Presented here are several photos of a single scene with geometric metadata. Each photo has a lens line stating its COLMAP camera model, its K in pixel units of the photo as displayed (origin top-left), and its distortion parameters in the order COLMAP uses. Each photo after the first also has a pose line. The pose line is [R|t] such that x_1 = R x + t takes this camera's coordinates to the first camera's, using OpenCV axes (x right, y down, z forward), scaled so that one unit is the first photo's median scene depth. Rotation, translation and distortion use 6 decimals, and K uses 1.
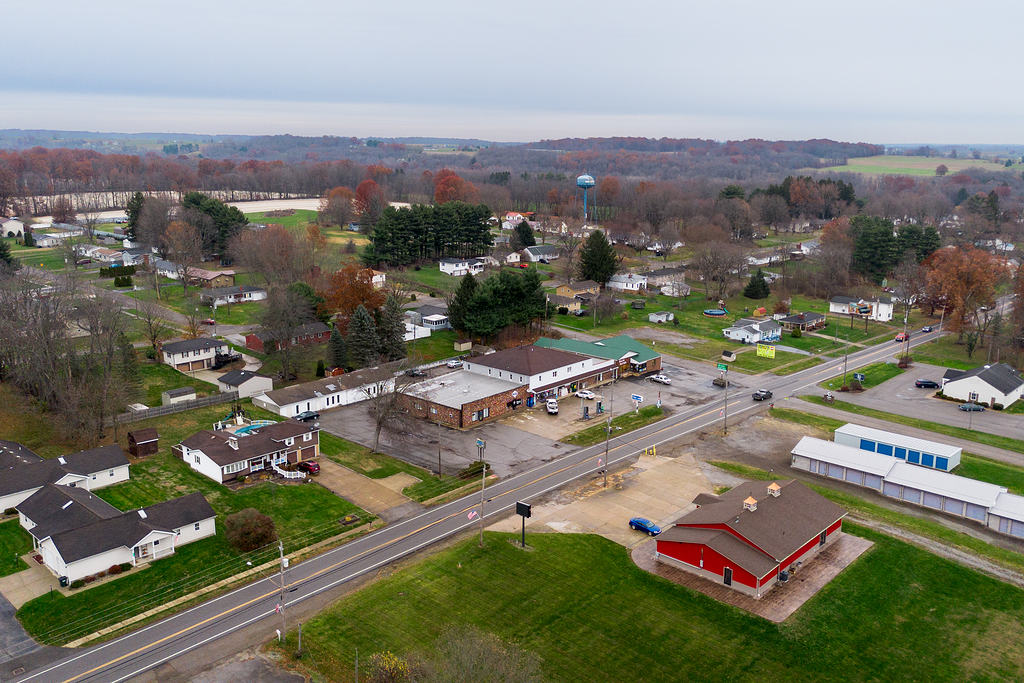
lens RADIAL K [[882.7, 0, 512.0], [0, 882.7, 341.5], [0, 0, 1]] dist [-0.041061, -0.002915]
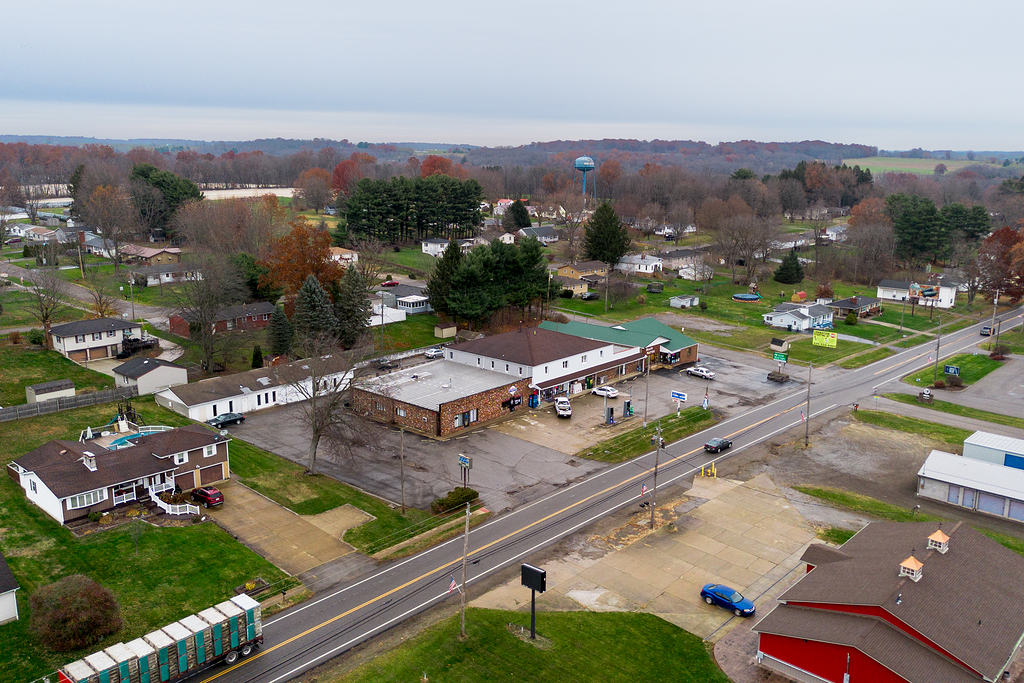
lens RADIAL K [[882.7, 0, 512.0], [0, 882.7, 341.5], [0, 0, 1]] dist [-0.041061, -0.002915]
pose [[0.999935, 0.002565, 0.011102, -0.005279], [-0.002532, 0.999992, -0.002970, 0.019595], [-0.011109, 0.002941, 0.999934, 0.246290]]
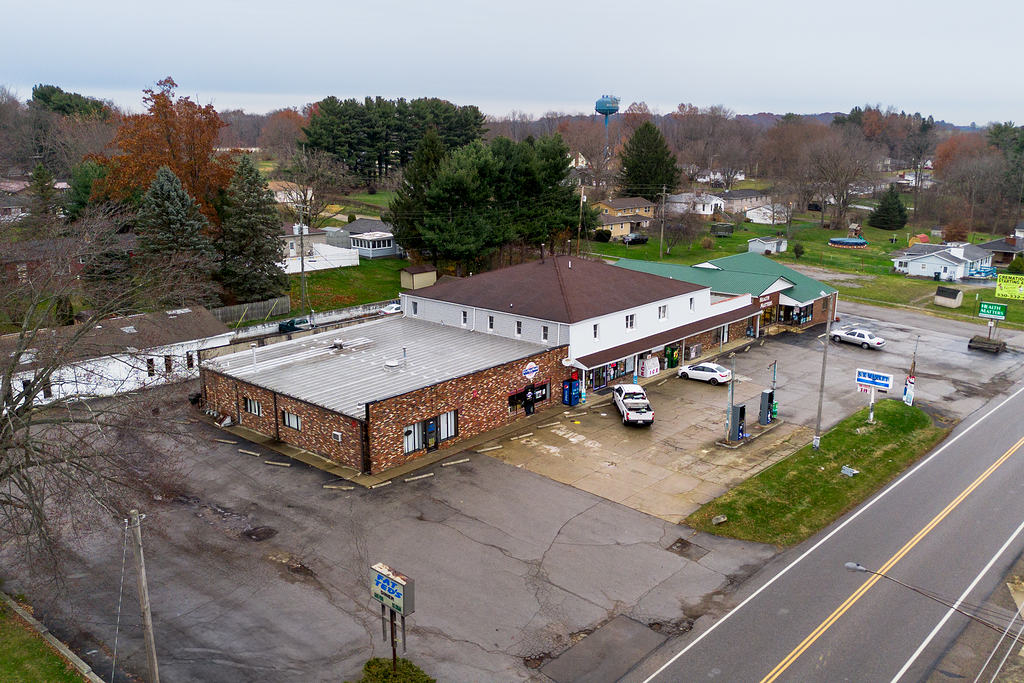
lens RADIAL K [[882.7, 0, 512.0], [0, 882.7, 341.5], [0, 0, 1]] dist [-0.041061, -0.002915]
pose [[0.999975, -0.007047, -0.000254, -0.003947], [0.007050, 0.999881, 0.013710, 0.039808], [0.000158, -0.013711, 0.999906, 0.600515]]
